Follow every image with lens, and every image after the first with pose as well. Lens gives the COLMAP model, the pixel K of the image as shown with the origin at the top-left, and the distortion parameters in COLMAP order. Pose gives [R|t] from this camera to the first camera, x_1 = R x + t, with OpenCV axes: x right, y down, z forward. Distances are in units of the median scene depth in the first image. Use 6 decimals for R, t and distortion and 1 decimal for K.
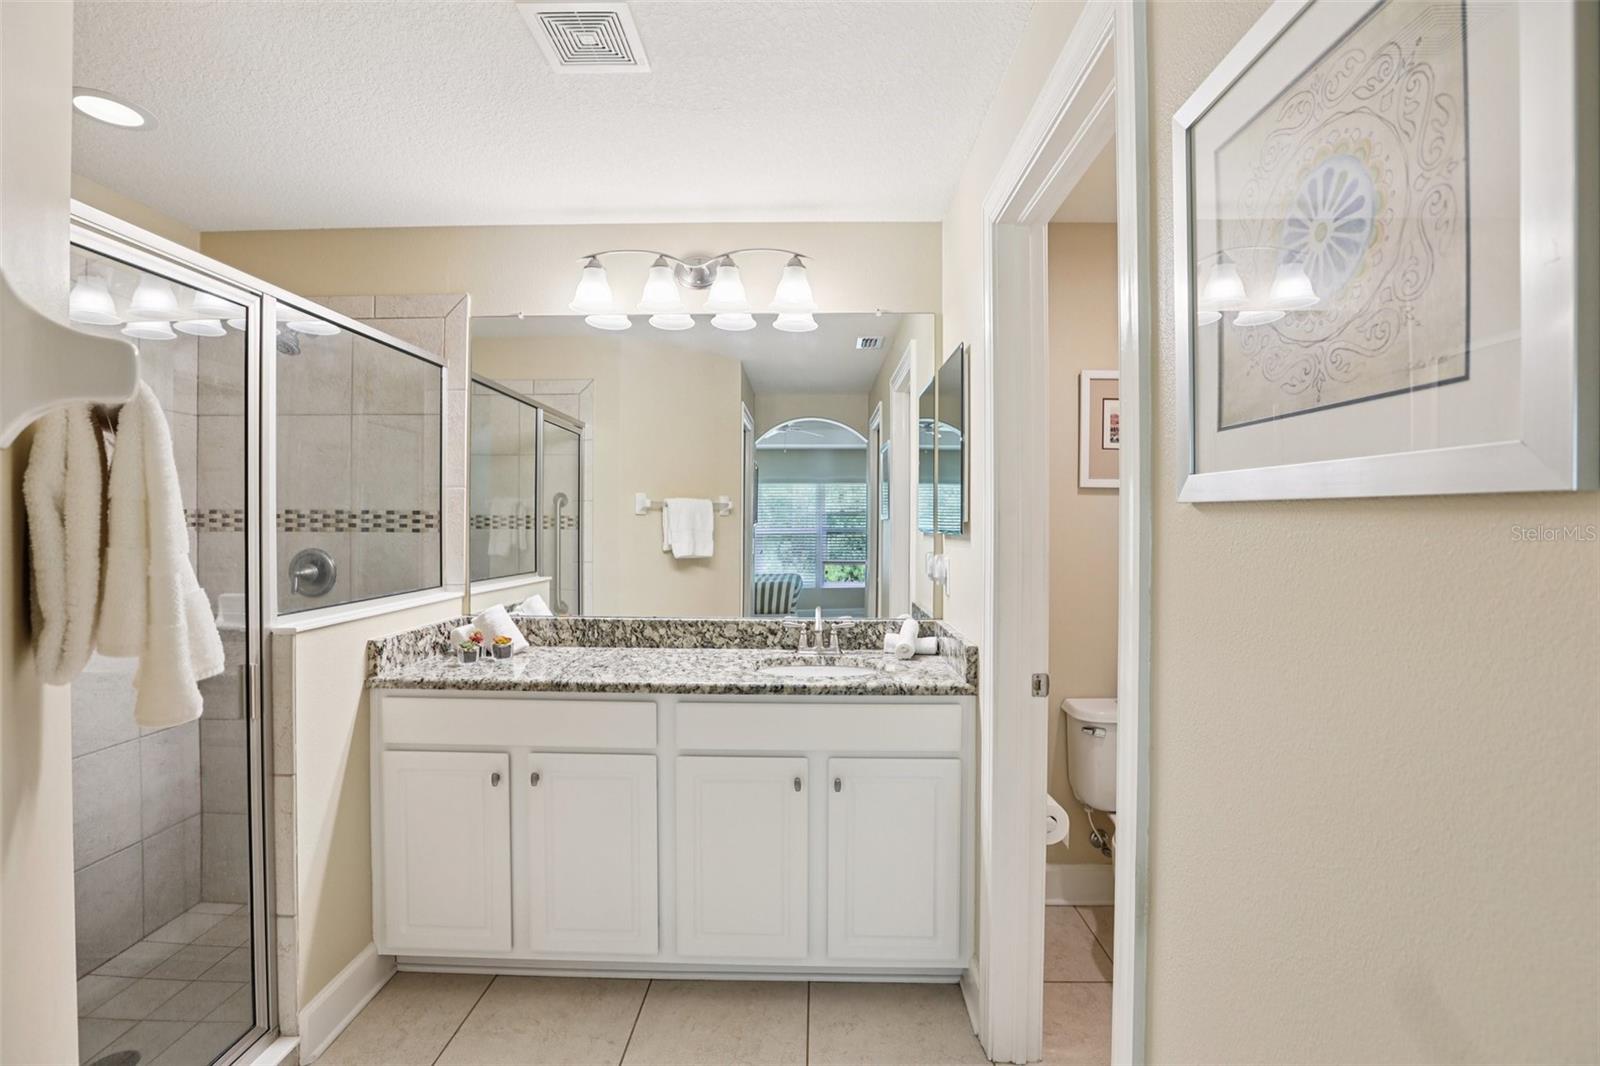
lens RADIAL K [[730.1, 0, 802.3], [0, 730.1, 526.6], [0, 0, 1]] dist [-0.030359, 0.005583]
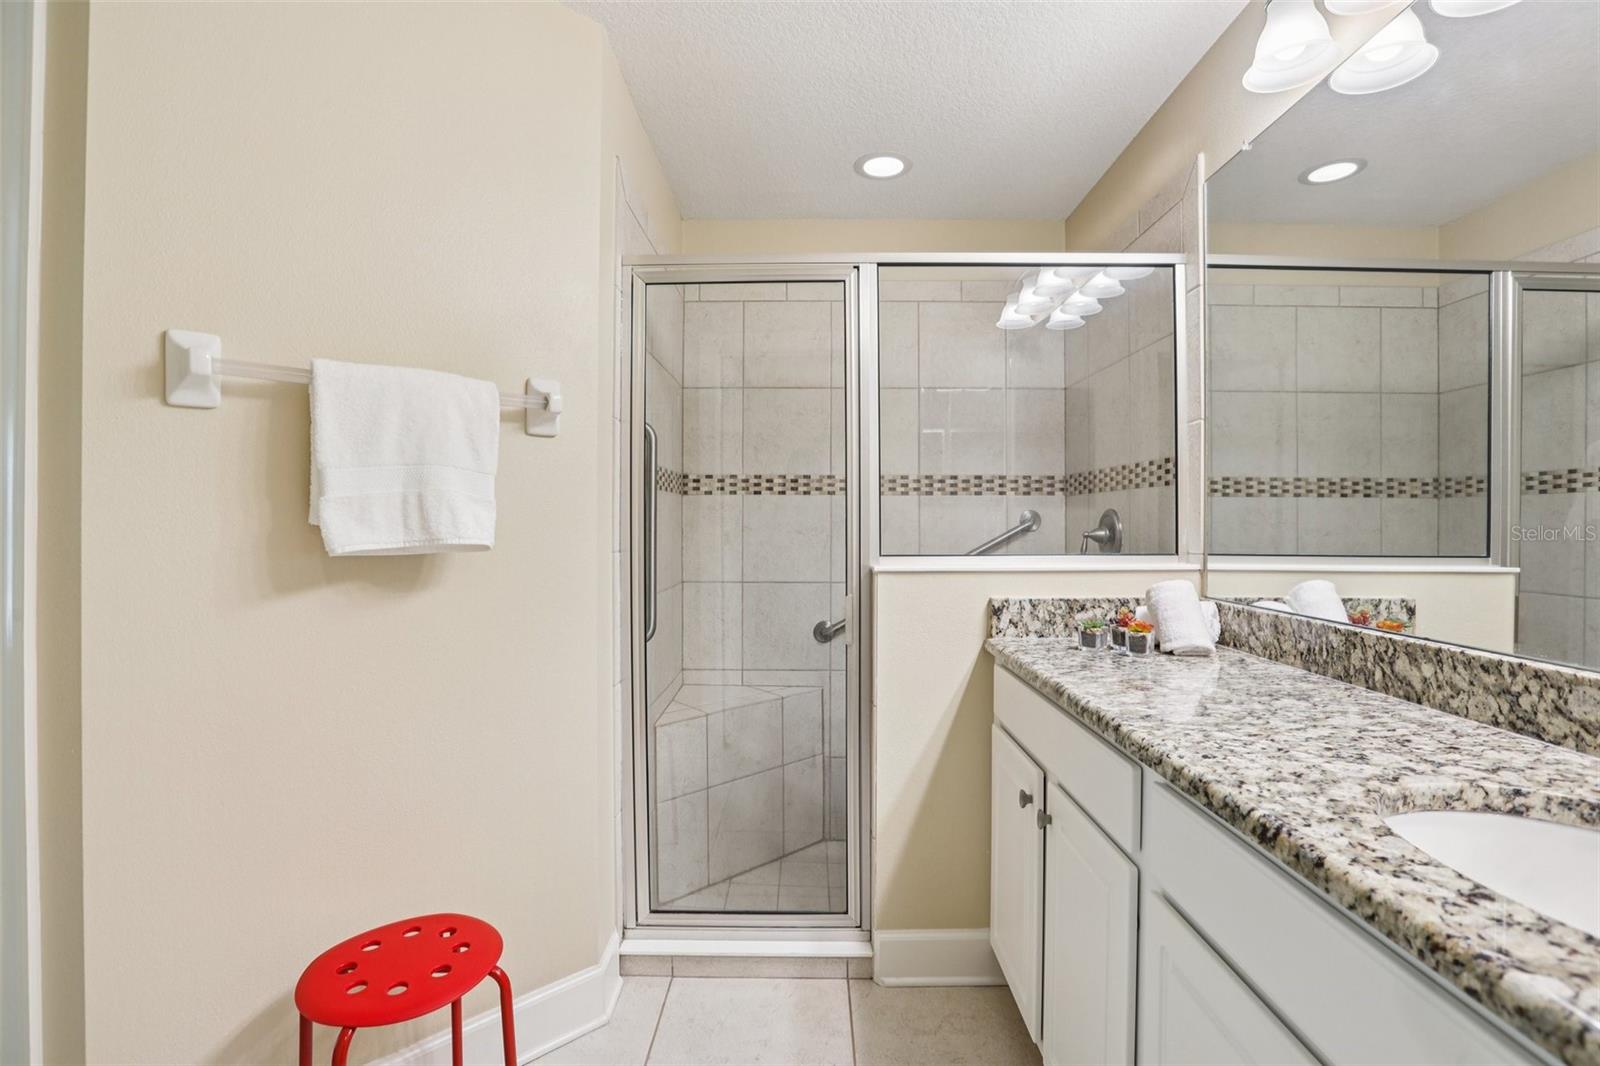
lens RADIAL K [[730.1, 0, 800.7], [0, 730.1, 534.2], [0, 0, 1]] dist [-0.030359, 0.005583]
pose [[-0.000599, 0.008554, -0.999963, 0.254751], [-0.003858, 0.999956, 0.008556, 0.056220], [0.999992, 0.003863, -0.000566, 0.607770]]
